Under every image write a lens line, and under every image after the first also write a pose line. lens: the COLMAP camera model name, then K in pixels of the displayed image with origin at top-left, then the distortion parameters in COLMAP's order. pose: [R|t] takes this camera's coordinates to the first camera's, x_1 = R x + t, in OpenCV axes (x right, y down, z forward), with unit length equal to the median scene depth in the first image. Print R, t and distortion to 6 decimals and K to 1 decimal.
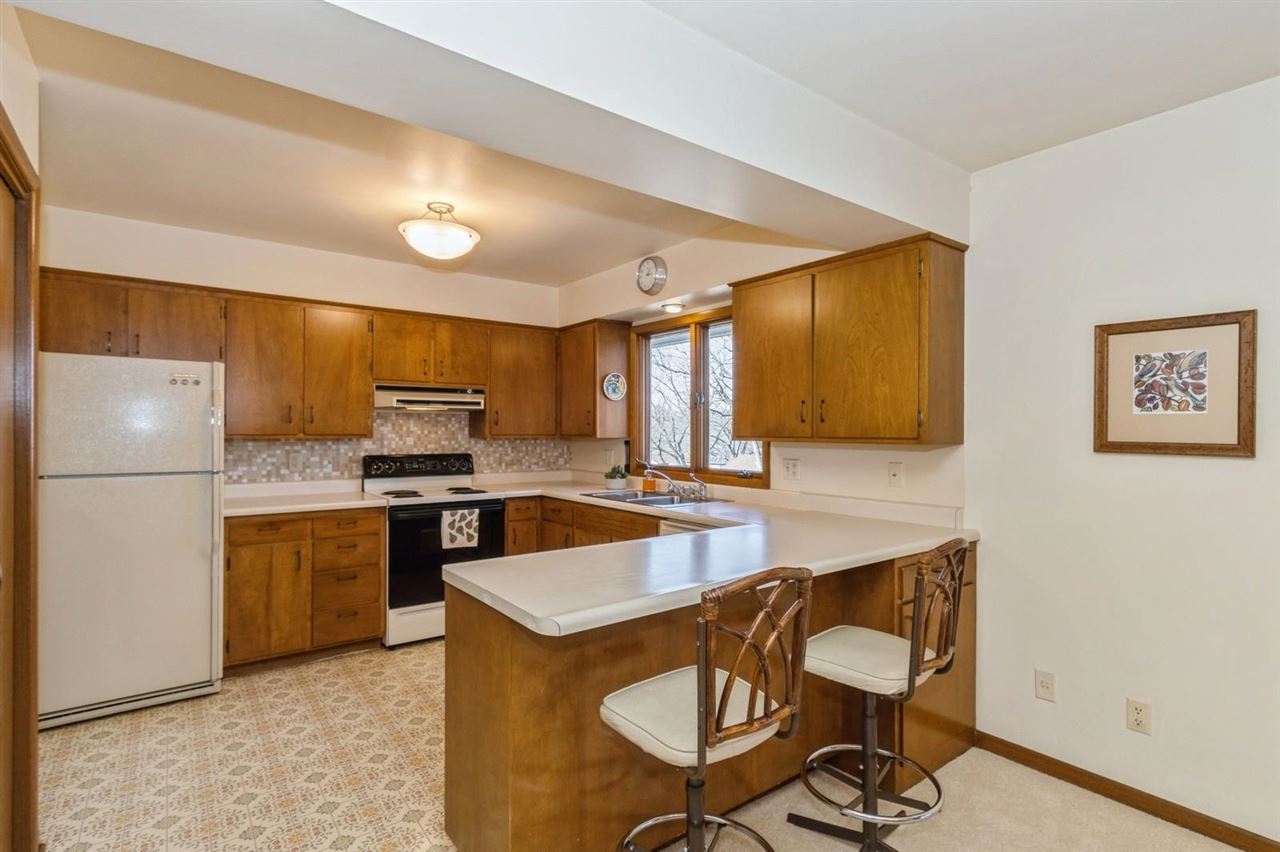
lens RADIAL K [[613.7, 0, 641.8], [0, 613.7, 433.4], [0, 0, 1]] dist [0.000010, -0.001051]
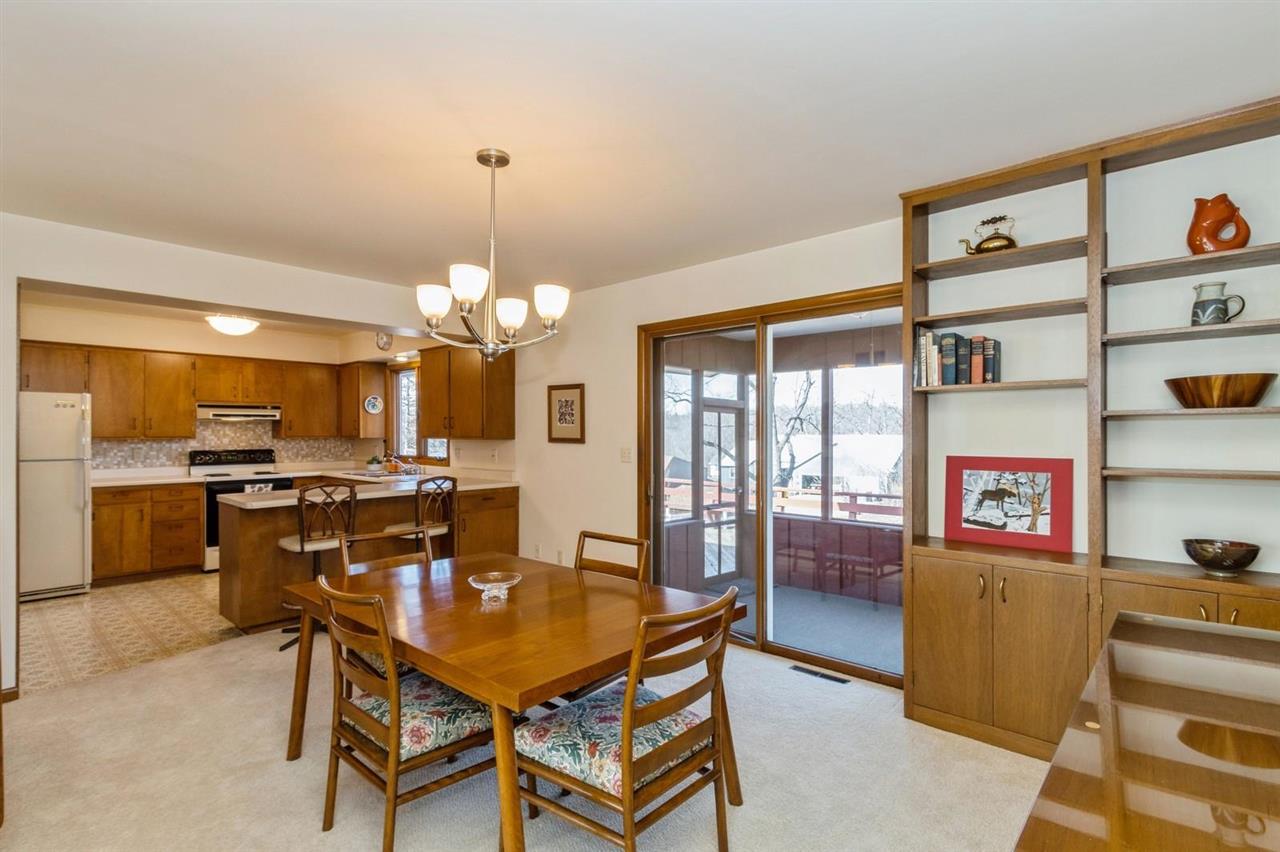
lens RADIAL K [[613.7, 0, 647.1], [0, 613.7, 435.8], [0, 0, 1]] dist [0.000010, -0.001051]
pose [[0.982857, -0.005727, 0.184281, 0.389783], [0.005277, 0.999982, 0.002932, 0.001315], [-0.184295, -0.001909, 0.982869, -0.718471]]
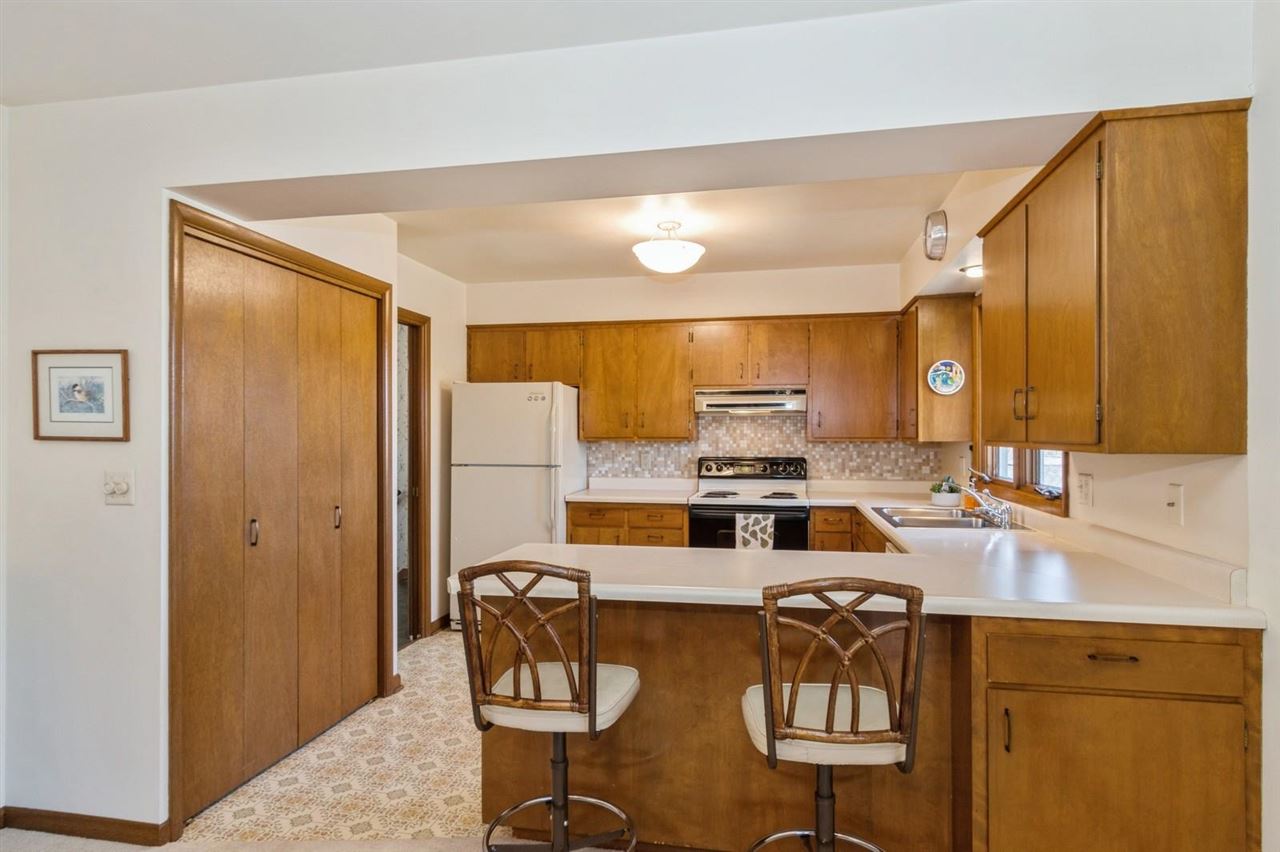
lens RADIAL K [[711.6, 0, 639.1], [0, 711.6, 431.4], [0, 0, 1]] dist [0.002745, -0.001713]
pose [[0.662112, -0.006603, -0.749376, 0.433532], [0.000616, 0.999966, -0.008266, 0.001668], [0.749405, 0.005011, 0.662093, 0.104060]]
